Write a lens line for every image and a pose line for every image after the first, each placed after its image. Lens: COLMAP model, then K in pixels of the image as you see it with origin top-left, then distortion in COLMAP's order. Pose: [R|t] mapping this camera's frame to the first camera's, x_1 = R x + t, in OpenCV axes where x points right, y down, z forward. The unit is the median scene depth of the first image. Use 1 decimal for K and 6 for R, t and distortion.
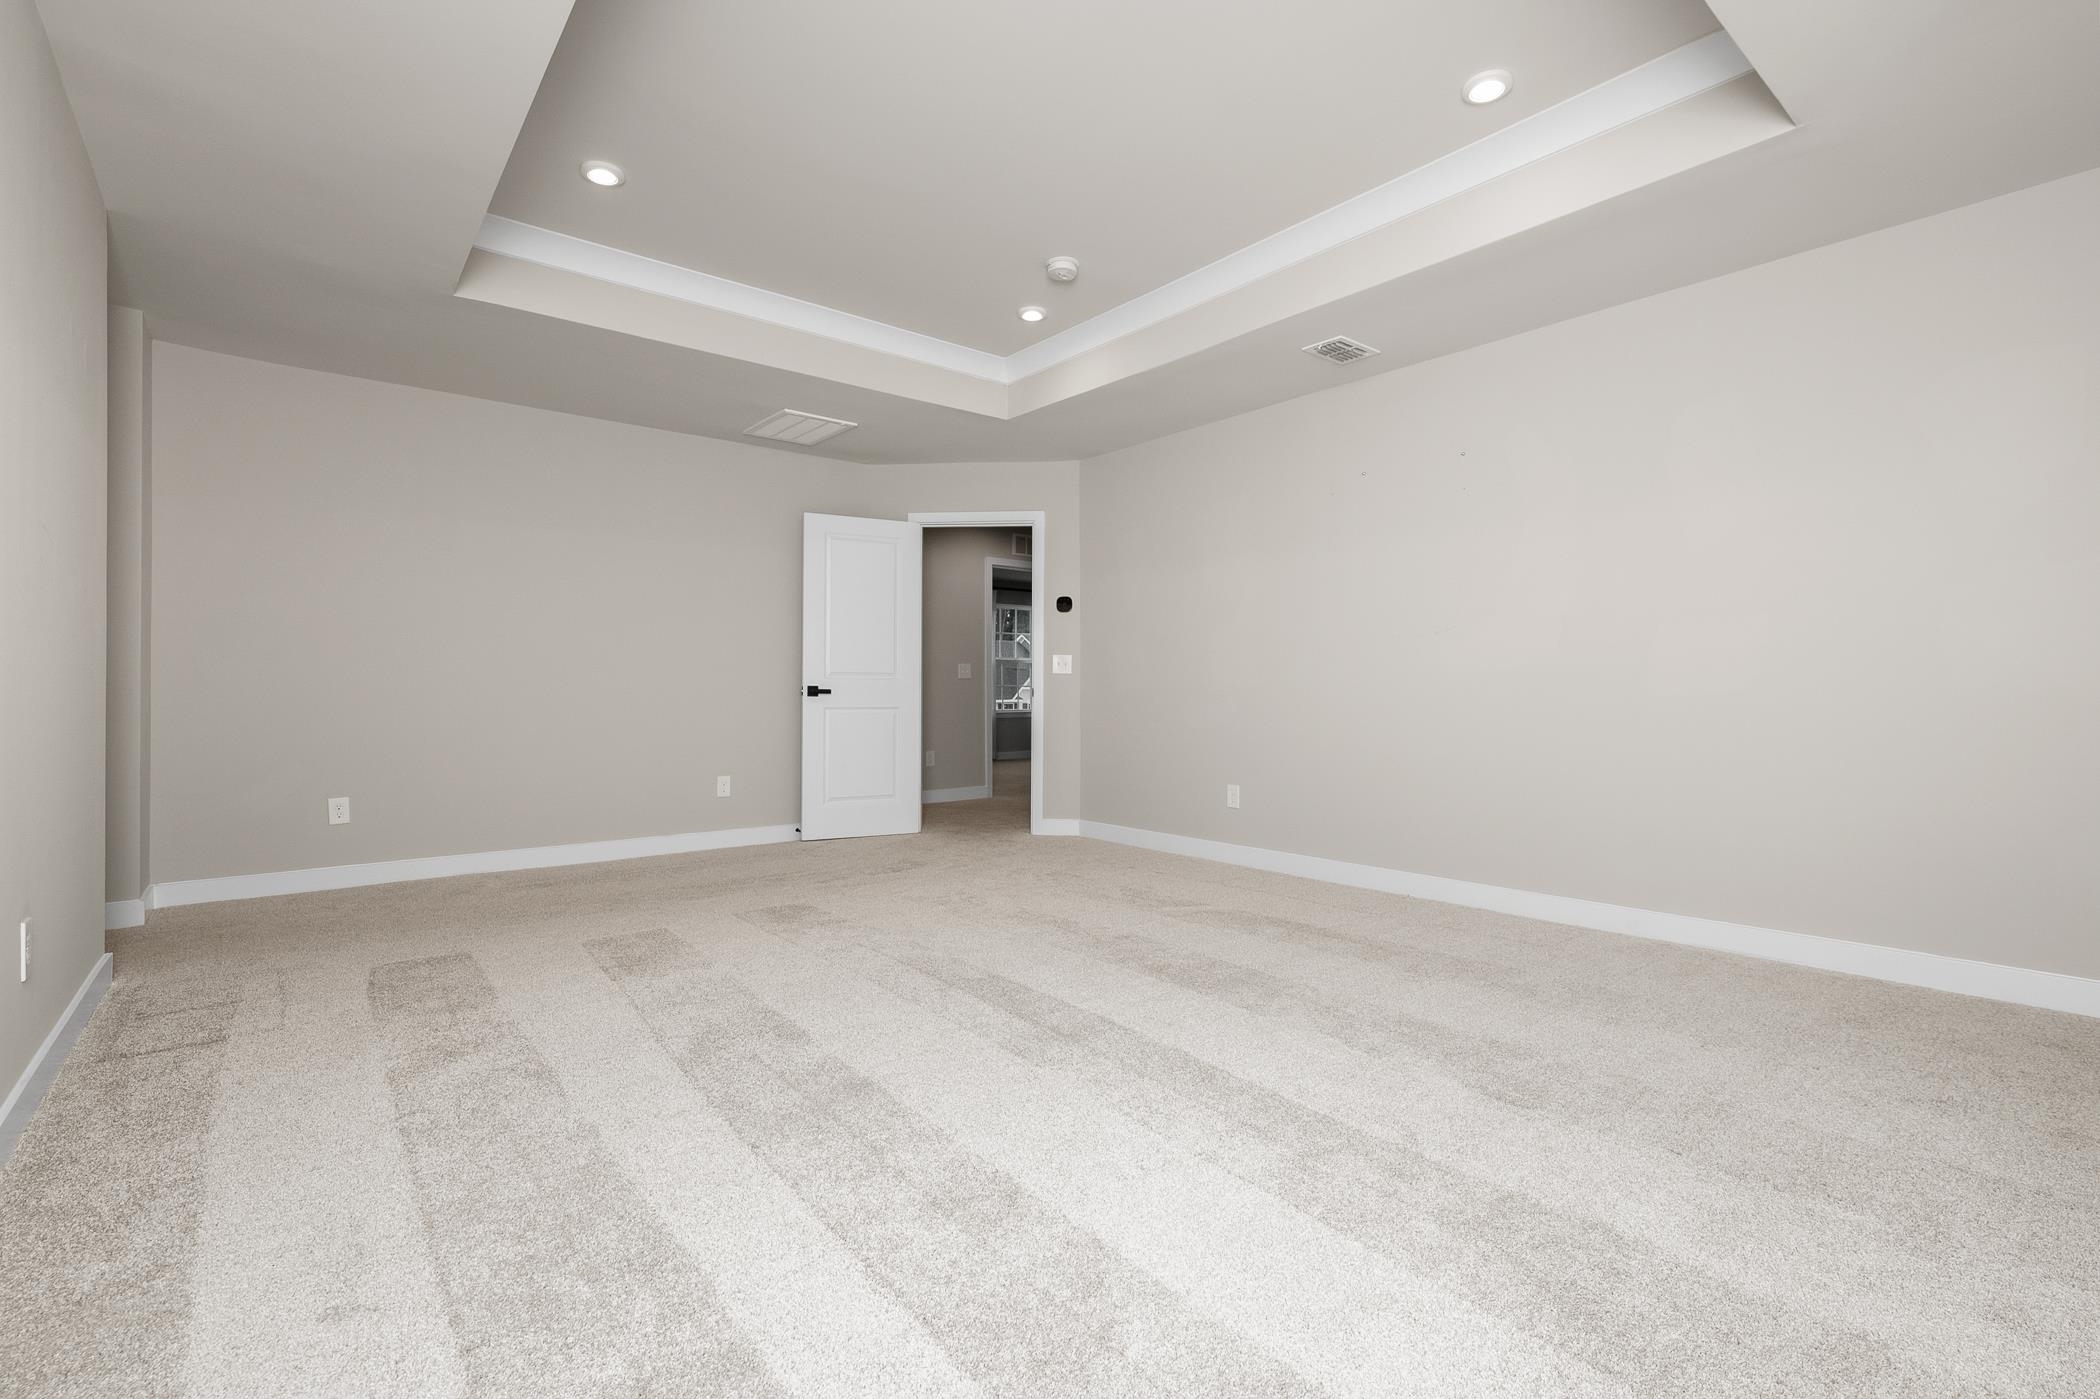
lens RADIAL K [[937.3, 0, 1050.0], [0, 937.3, 699.5], [0, 0, 1]] dist [-0.000048, 0.000057]
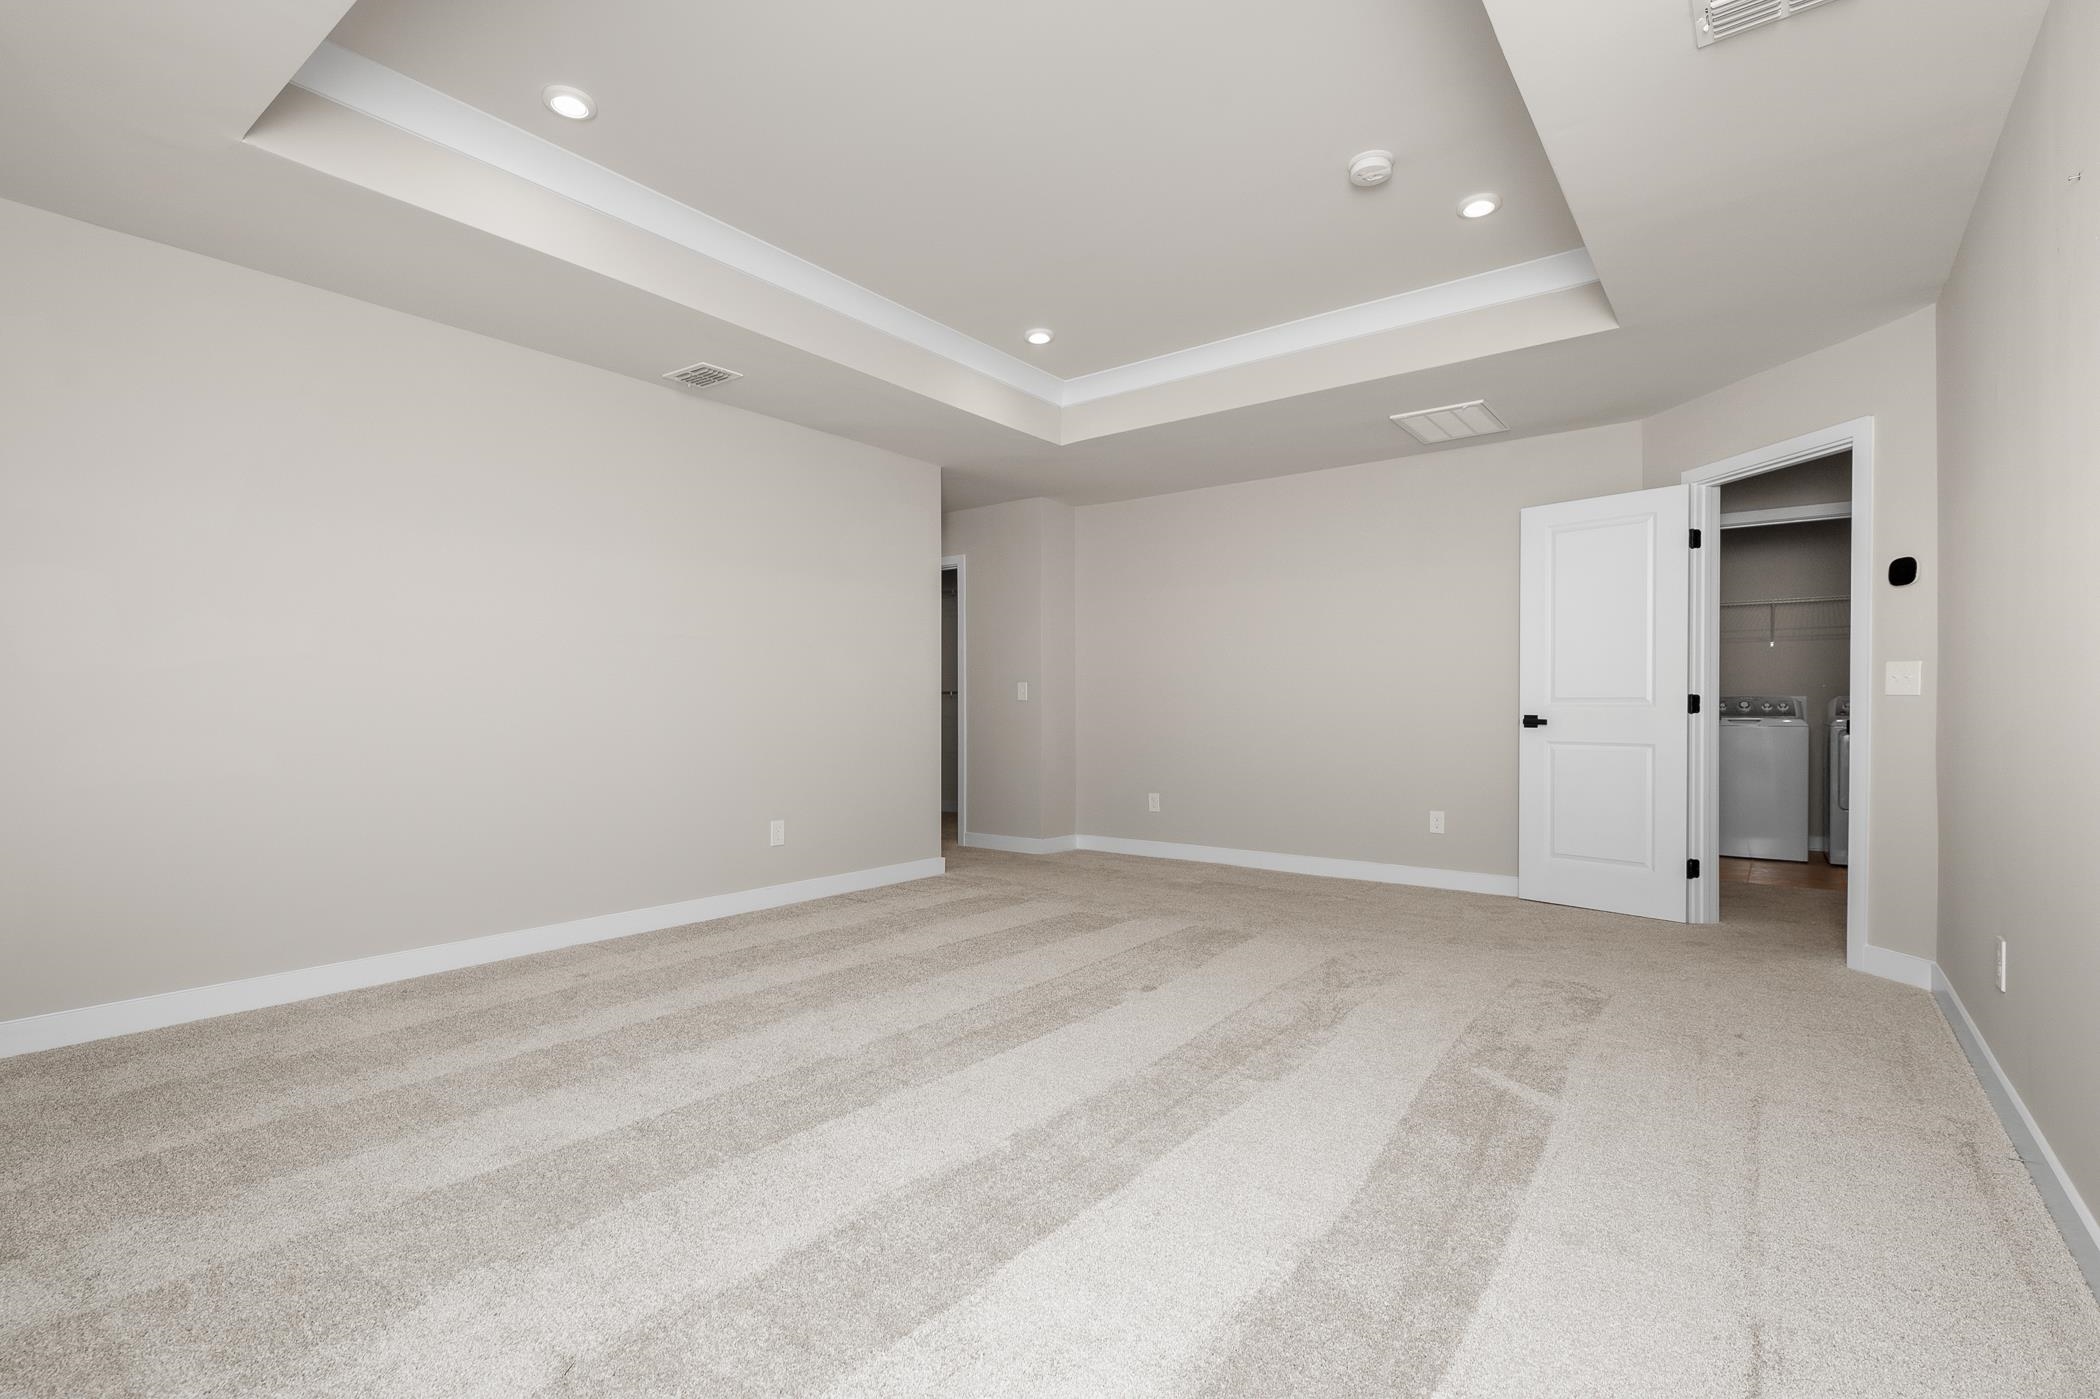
lens RADIAL K [[973.5, 0, 1050.0], [0, 973.5, 699.5], [0, 0, 1]] dist [-0.001008, -0.000245]
pose [[0.233184, -0.009706, -0.972384, 0.484593], [-0.012064, 0.999844, -0.012873, -0.011532], [0.972358, 0.014733, 0.233030, 0.383105]]
